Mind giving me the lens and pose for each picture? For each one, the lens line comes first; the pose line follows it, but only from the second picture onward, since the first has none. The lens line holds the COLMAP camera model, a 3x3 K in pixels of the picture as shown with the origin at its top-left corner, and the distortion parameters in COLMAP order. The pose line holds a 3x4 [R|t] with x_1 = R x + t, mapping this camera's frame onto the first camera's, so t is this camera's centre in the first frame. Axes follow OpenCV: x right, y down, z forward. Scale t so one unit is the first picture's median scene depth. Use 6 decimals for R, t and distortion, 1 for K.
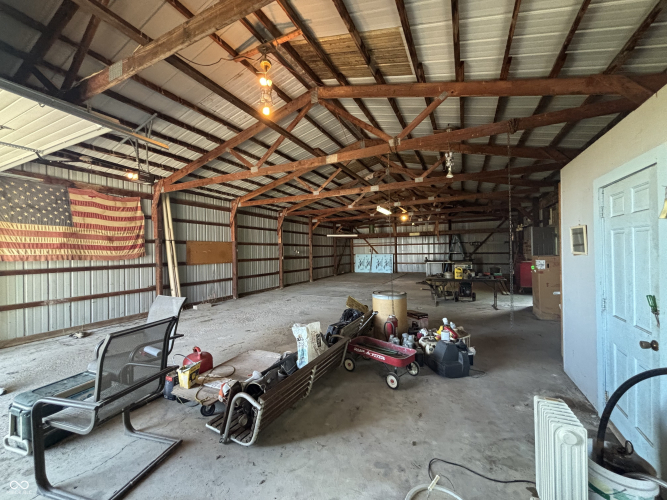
lens RADIAL K [[269.9, 0, 333.4], [0, 269.9, 249.2], [0, 0, 1]] dist [0.003322, -0.001633]
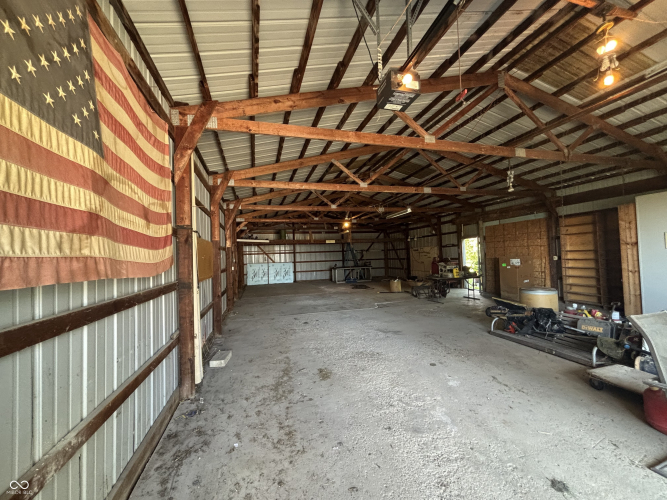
lens RADIAL K [[269.9, 0, 334.0], [0, 269.9, 251.1], [0, 0, 1]] dist [0.003322, -0.001633]
pose [[0.742685, 0.008985, 0.669581, -0.305628], [0.013378, 0.999511, -0.028251, 0.007526], [-0.669508, 0.029939, 0.742202, 0.200839]]
